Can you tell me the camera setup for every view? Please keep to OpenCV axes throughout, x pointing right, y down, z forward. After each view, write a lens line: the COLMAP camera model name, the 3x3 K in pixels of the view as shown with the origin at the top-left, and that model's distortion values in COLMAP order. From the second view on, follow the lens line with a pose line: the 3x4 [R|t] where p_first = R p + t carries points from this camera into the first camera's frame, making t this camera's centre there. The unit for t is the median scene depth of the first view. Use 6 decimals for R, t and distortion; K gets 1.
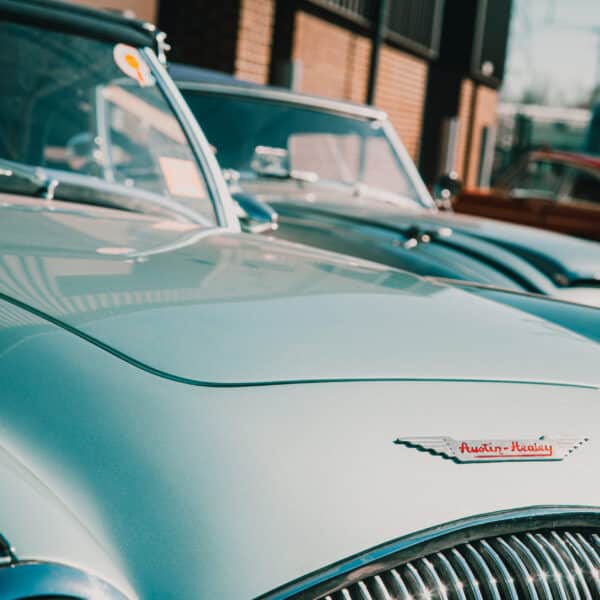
lens RADIAL K [[1911.7, 0, 300.2], [0, 1911.7, 300.7], [0, 0, 1]] dist [0.153949, 0.000000]
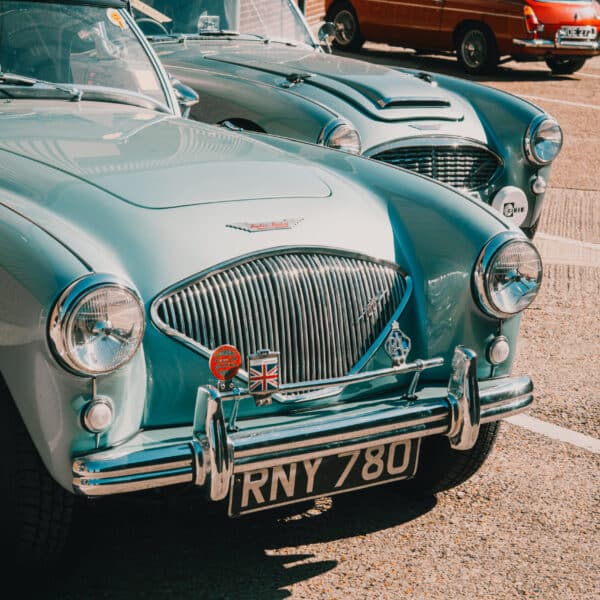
lens RADIAL K [[1569.8, 0, 300.0], [0, 1569.8, 298.3], [0, 0, 1]] dist [0.248217, 0.000000]
pose [[0.998410, -0.055017, 0.012296, 0.119732], [0.052683, 0.988194, 0.143868, -0.136606], [-0.020066, -0.142991, 0.989521, -1.194192]]
